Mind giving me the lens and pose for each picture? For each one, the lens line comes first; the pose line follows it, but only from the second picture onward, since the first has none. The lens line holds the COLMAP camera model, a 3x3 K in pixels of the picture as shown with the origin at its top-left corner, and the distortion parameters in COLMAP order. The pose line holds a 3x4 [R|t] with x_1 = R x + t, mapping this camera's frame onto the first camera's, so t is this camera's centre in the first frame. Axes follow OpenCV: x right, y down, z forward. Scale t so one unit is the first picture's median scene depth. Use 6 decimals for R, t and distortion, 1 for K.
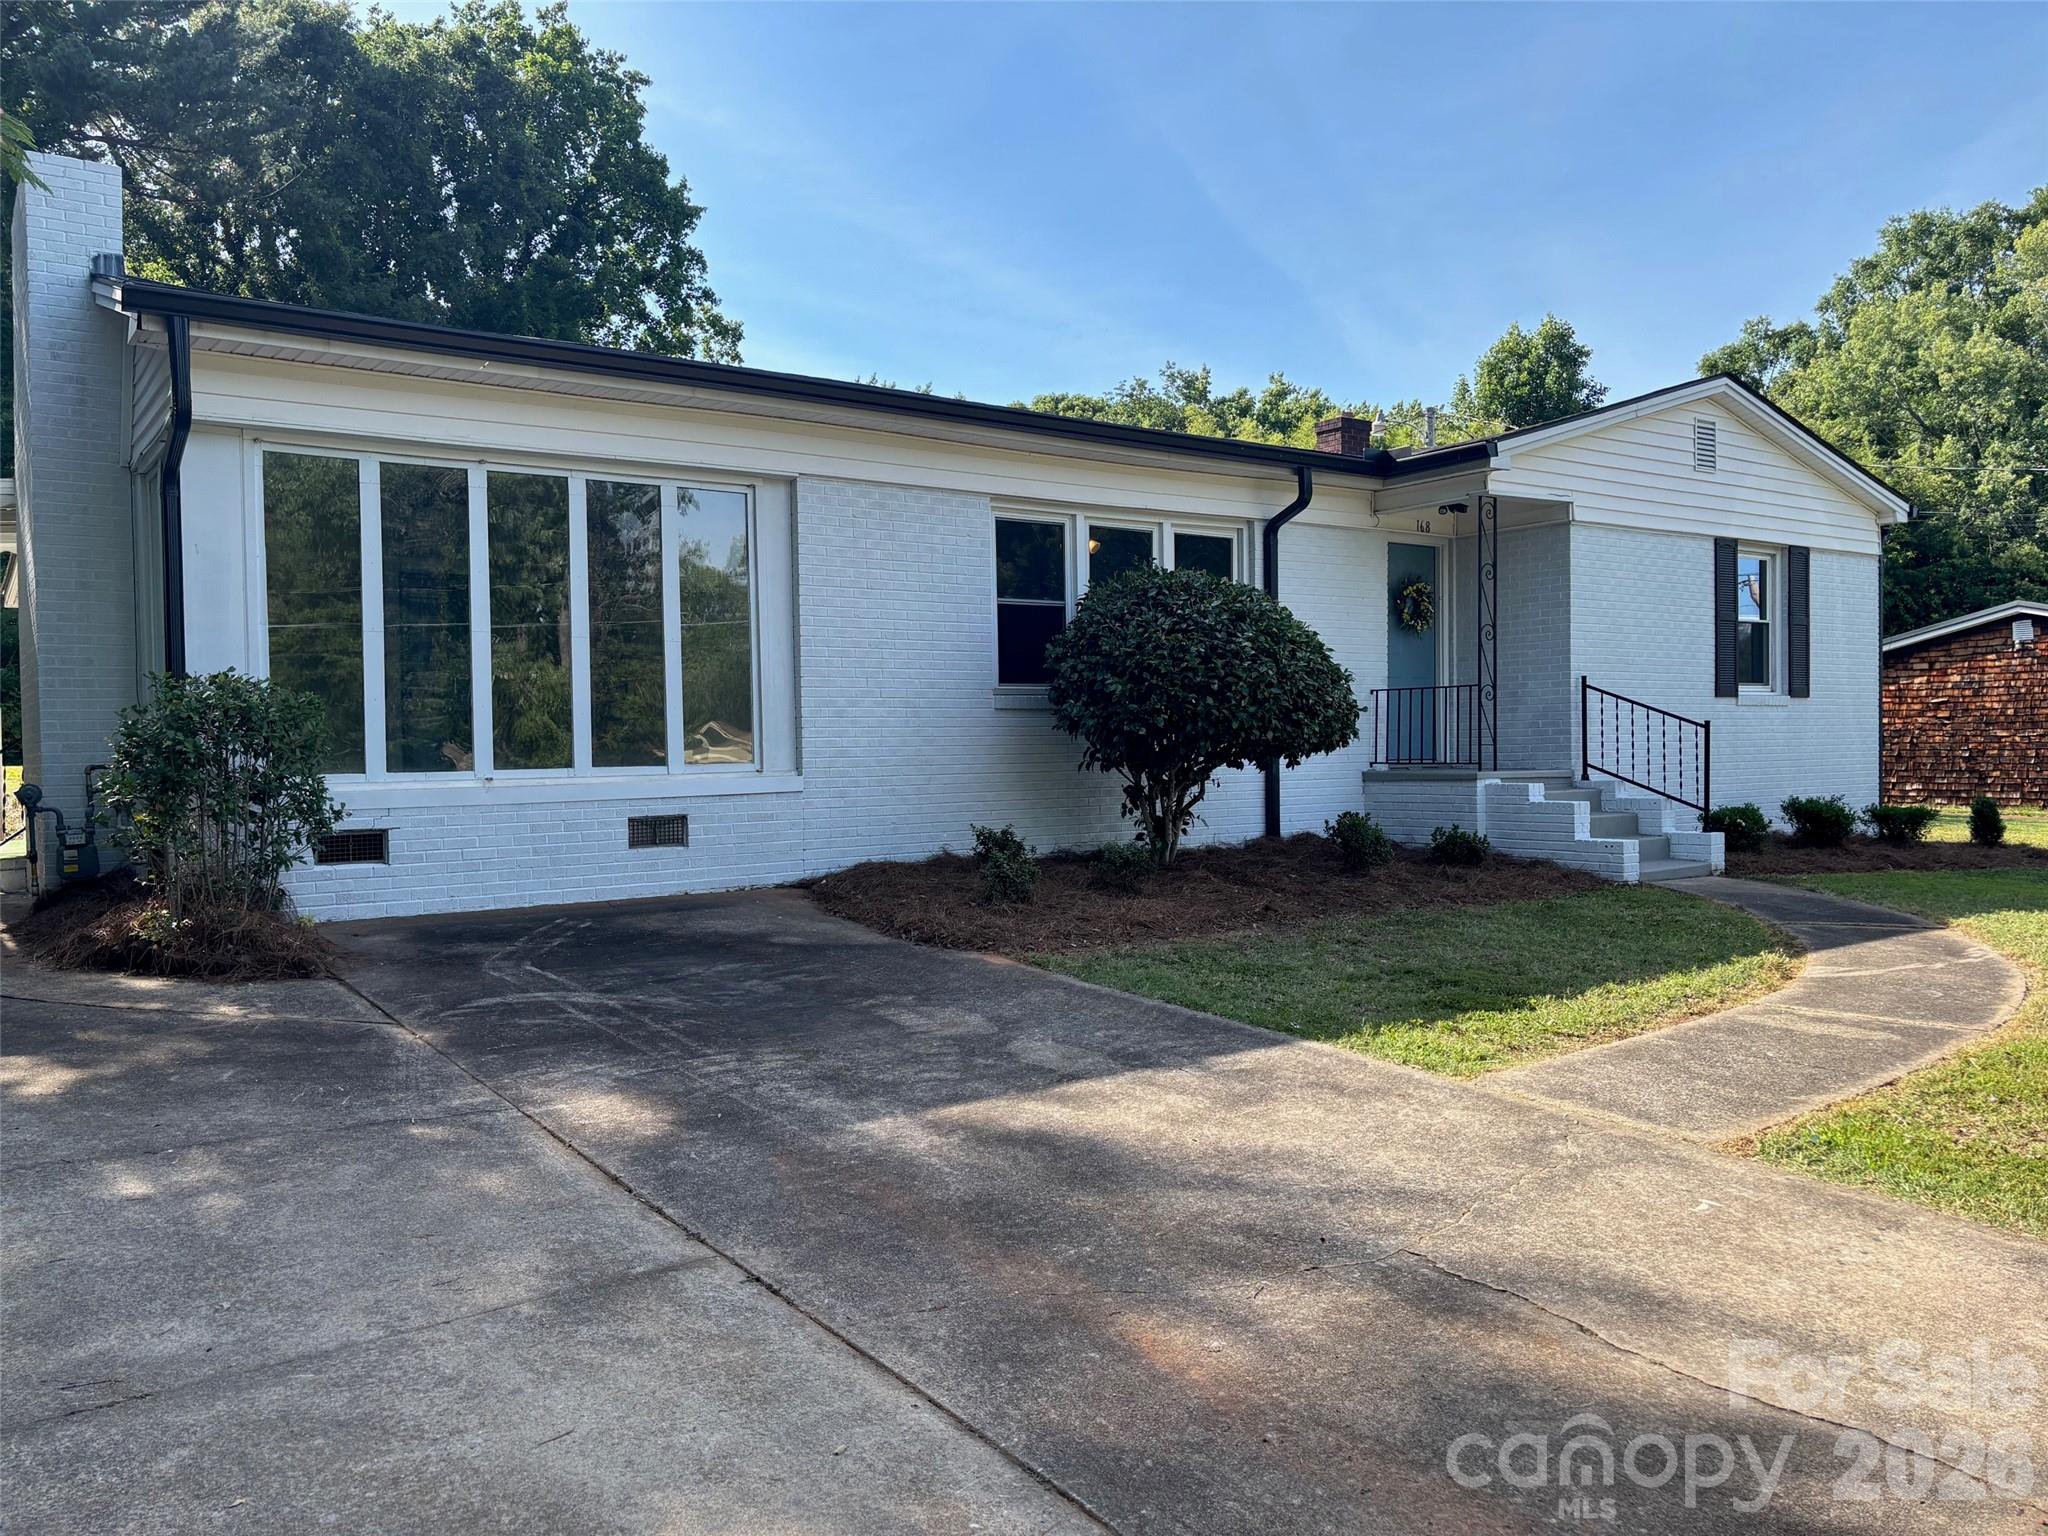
lens RADIAL K [[1549.3, 0, 1024.0], [0, 1549.3, 768.0], [0, 0, 1]] dist [0.017382, 0.001863]
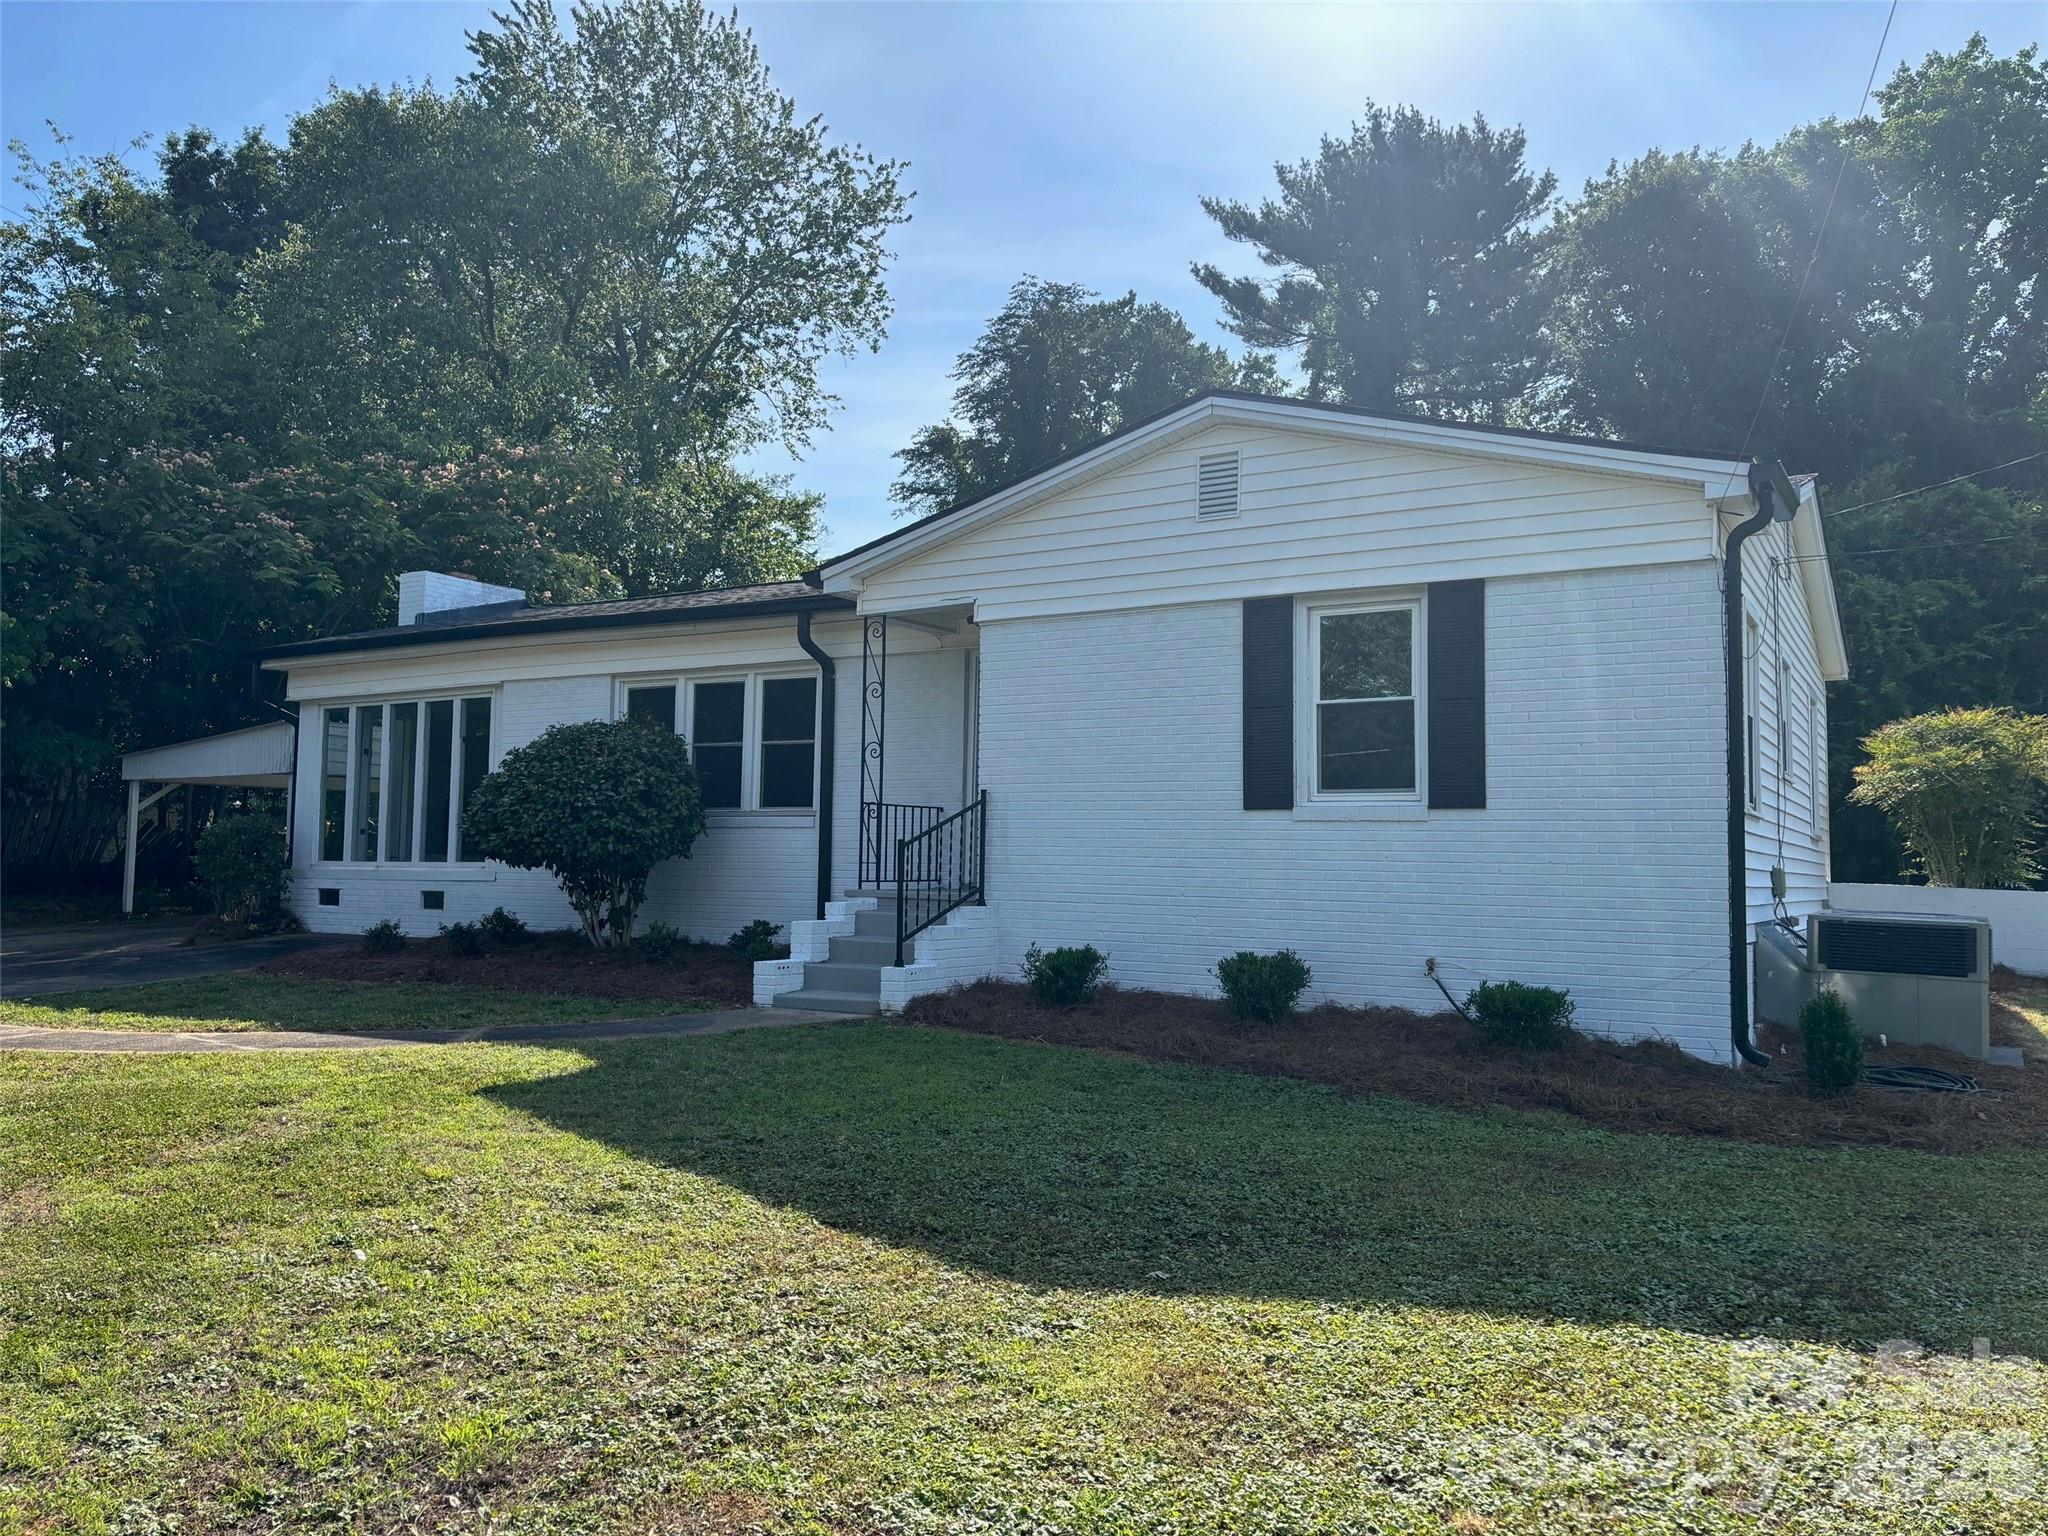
lens RADIAL K [[1549.3, 0, 1024.0], [0, 1549.3, 768.0], [0, 0, 1]] dist [0.017382, 0.001863]
pose [[0.405637, -0.028593, -0.913587, 1.189262], [-0.020443, 0.998977, -0.040343, -0.036796], [0.913806, 0.035041, 0.404637, 0.654541]]
